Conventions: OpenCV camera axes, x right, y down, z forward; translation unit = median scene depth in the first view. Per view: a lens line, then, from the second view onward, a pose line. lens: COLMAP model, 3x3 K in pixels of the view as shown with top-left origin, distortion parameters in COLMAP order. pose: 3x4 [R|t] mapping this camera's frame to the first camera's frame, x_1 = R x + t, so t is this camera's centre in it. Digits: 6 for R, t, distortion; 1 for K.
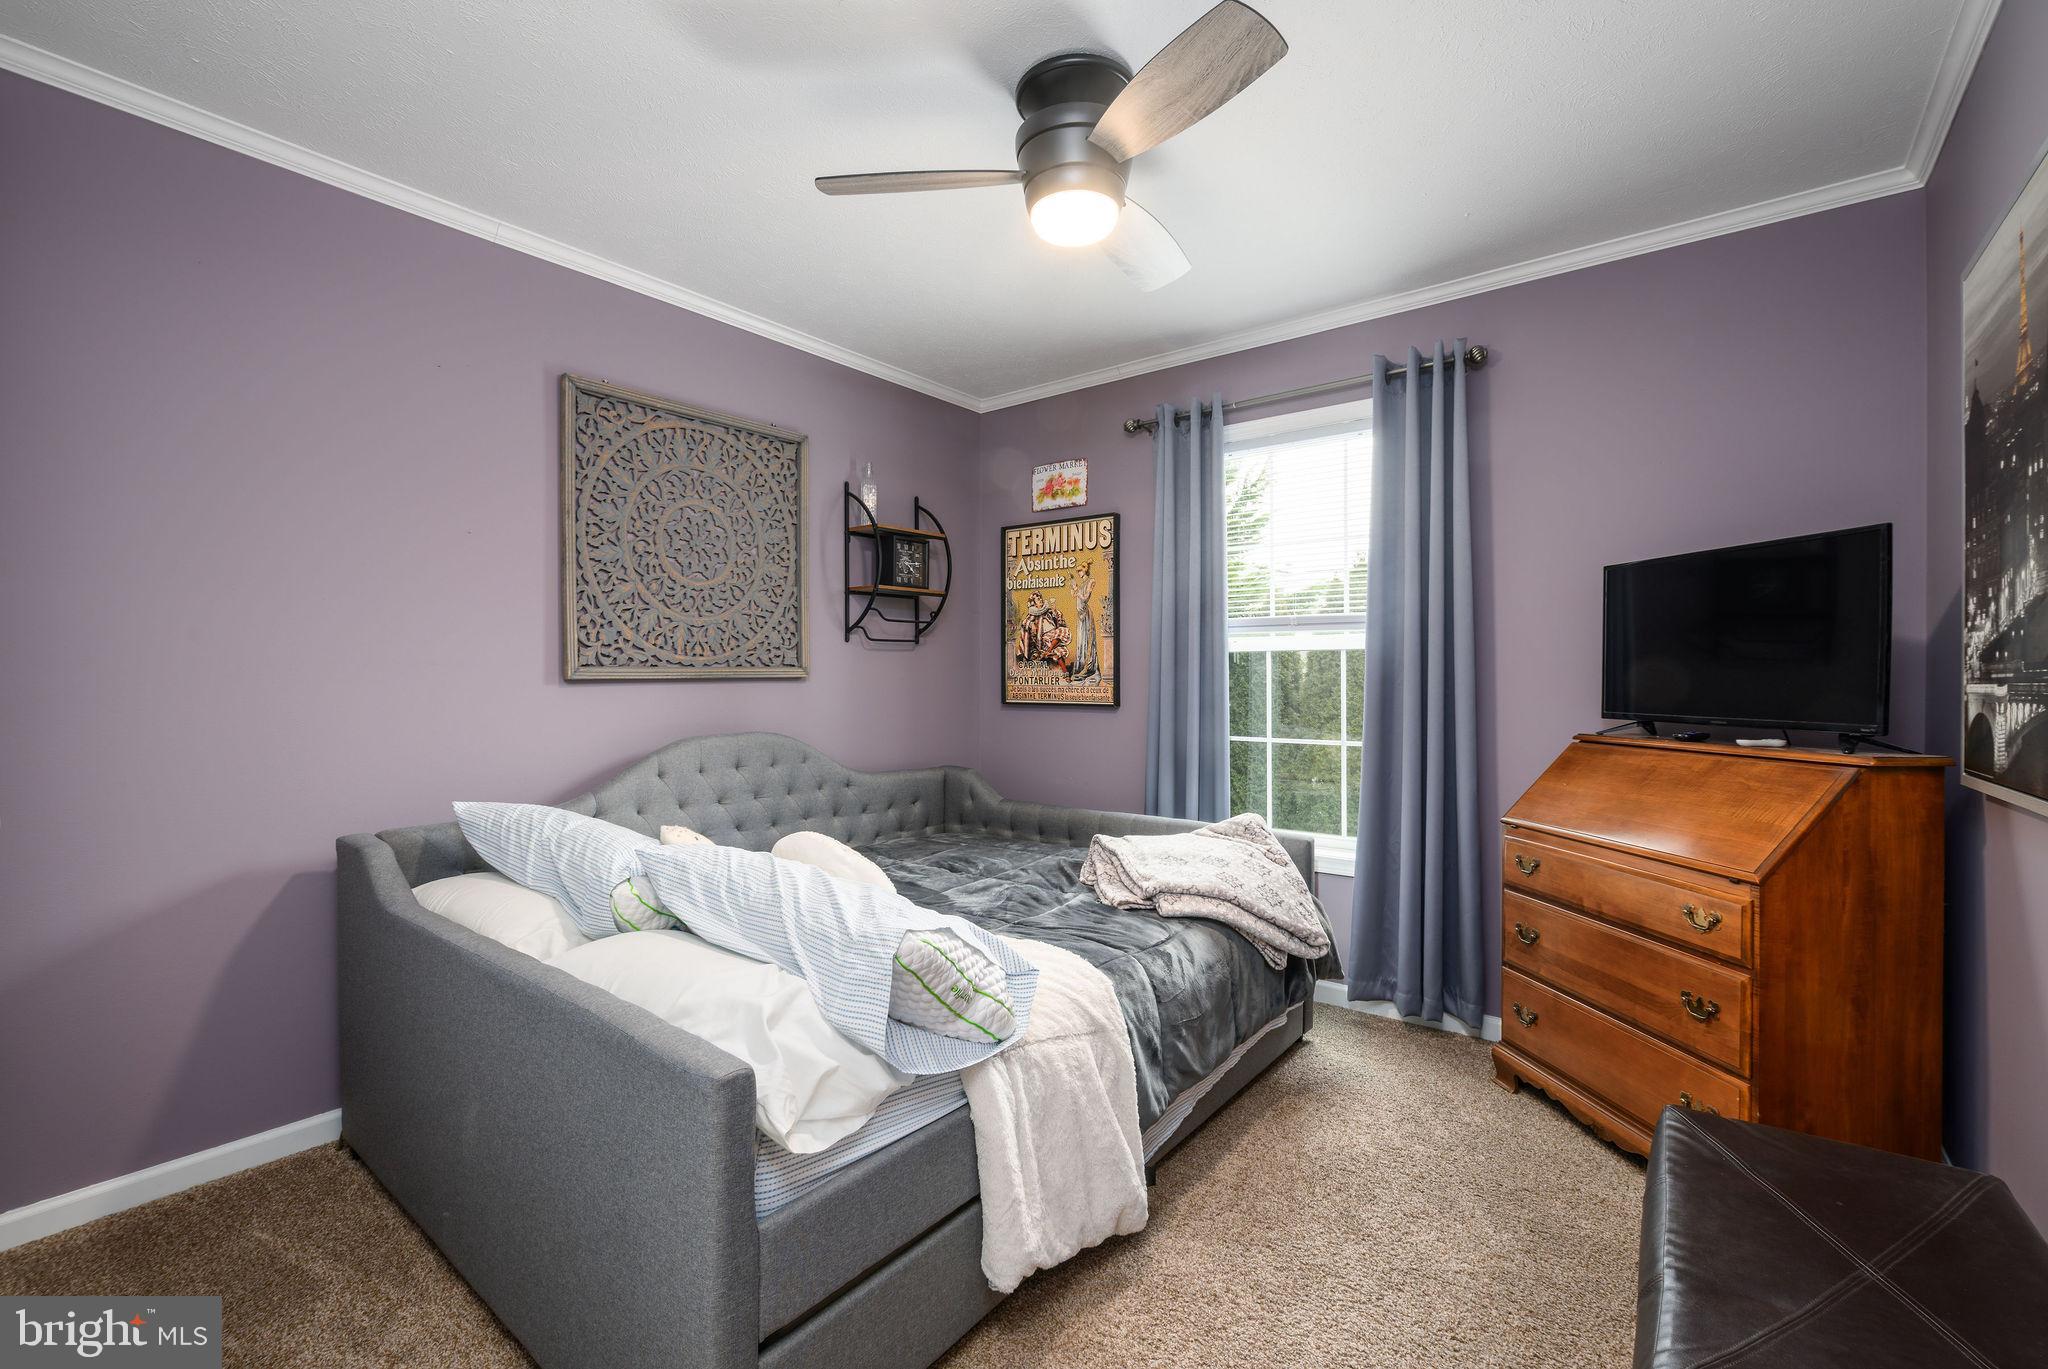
lens RADIAL K [[886.9, 0, 1013.2], [0, 886.9, 682.6], [0, 0, 1]] dist [-0.000863, 0.000027]
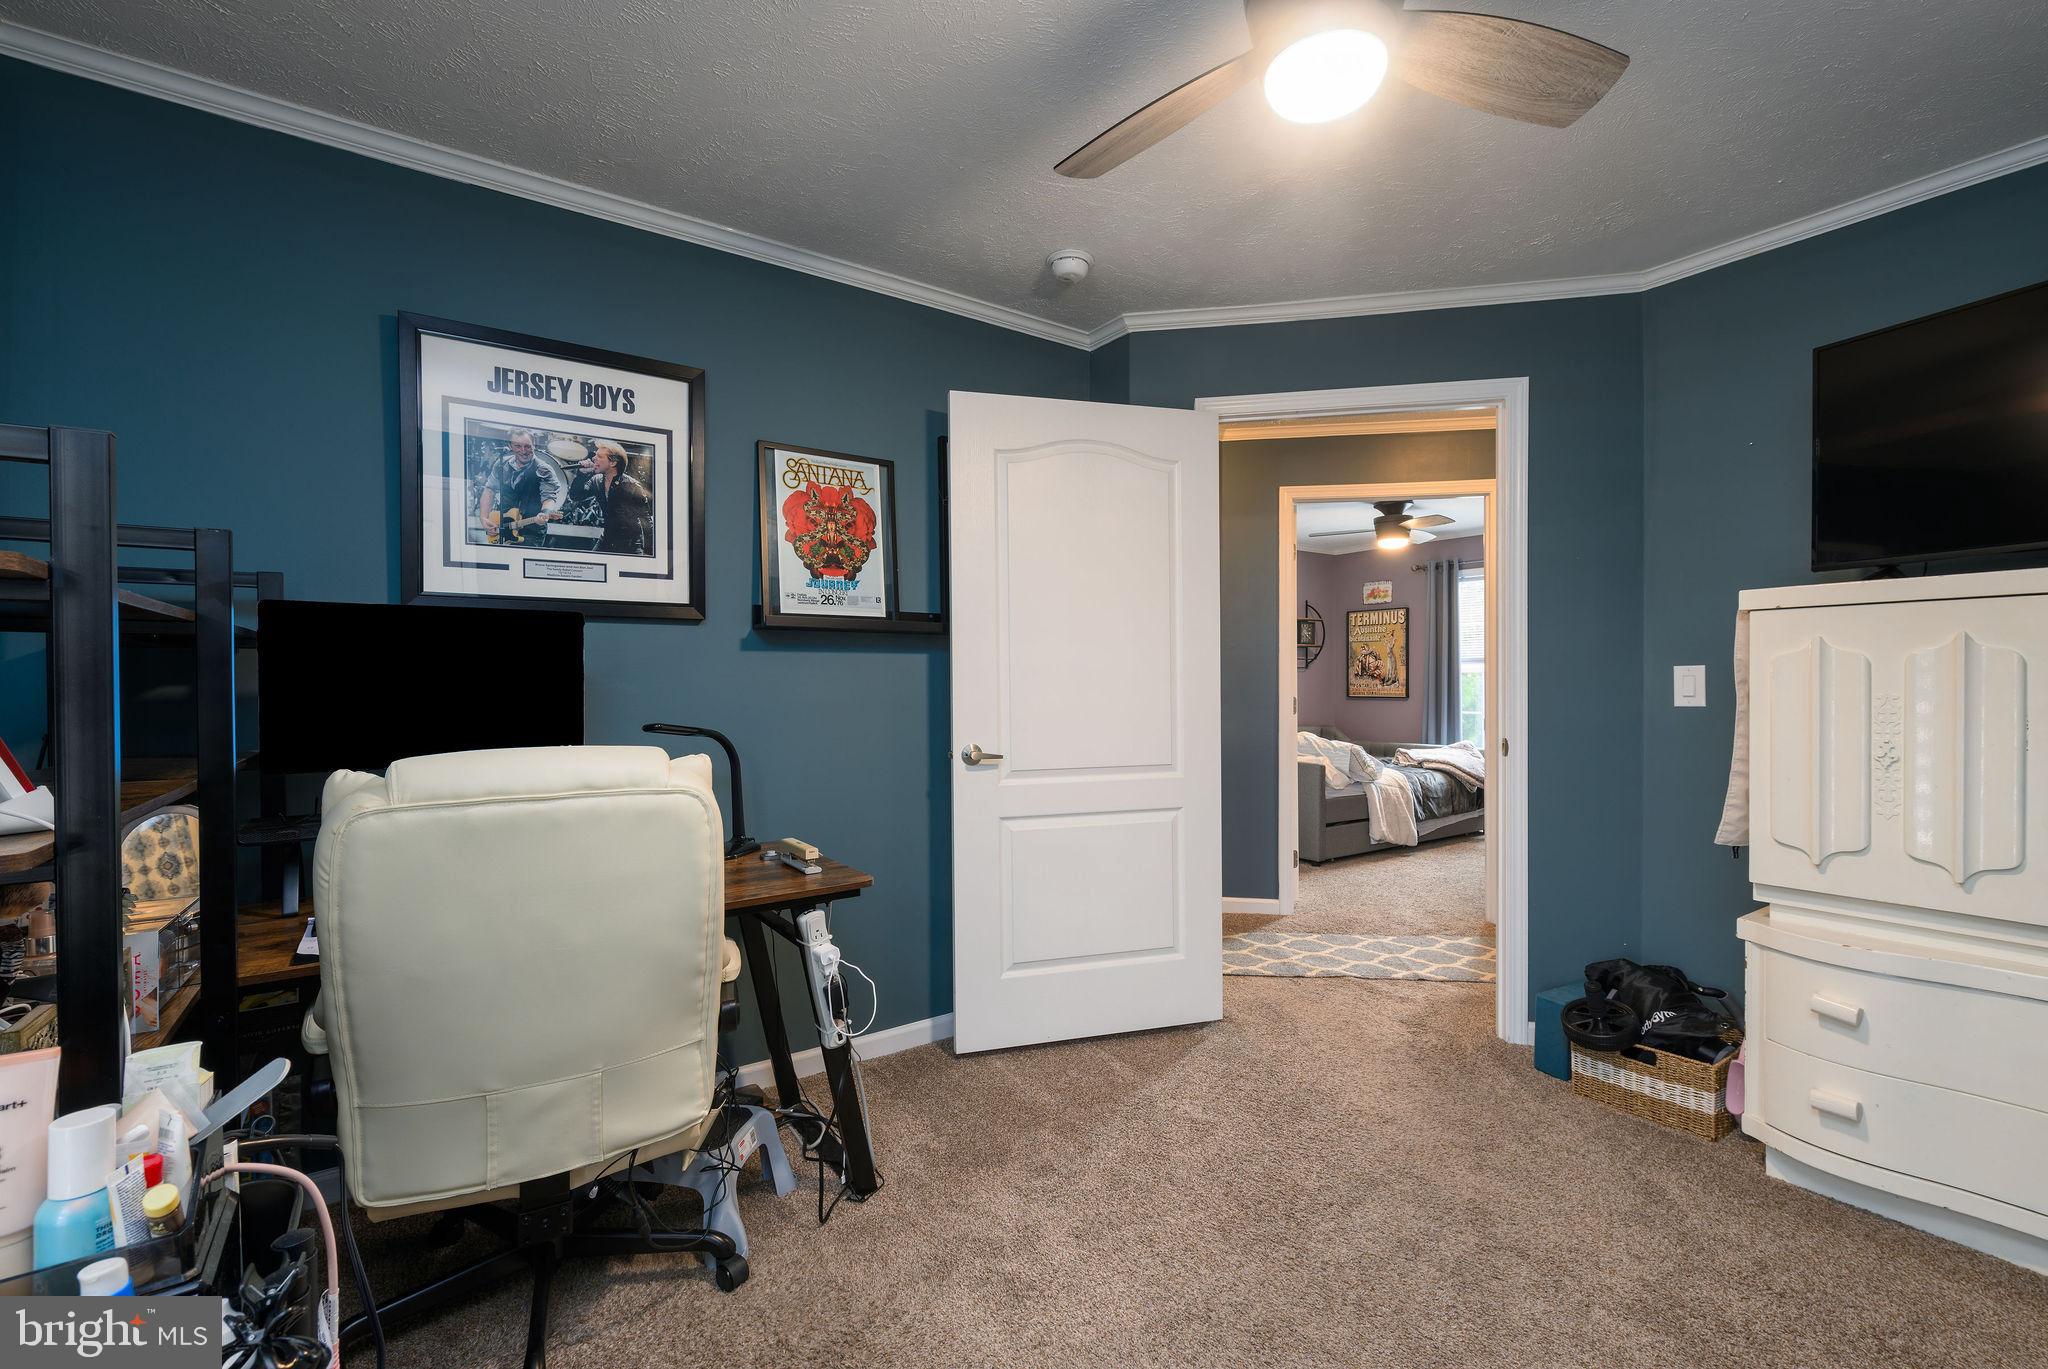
lens RADIAL K [[886.9, 0, 1013.2], [0, 886.9, 682.6], [0, 0, 1]] dist [-0.000863, 0.000027]
pose [[0.954213, -0.002485, -0.299119, -0.148423], [0.001229, 0.999990, -0.004387, -0.001734], [0.299127, 0.003819, 0.954206, -1.302280]]
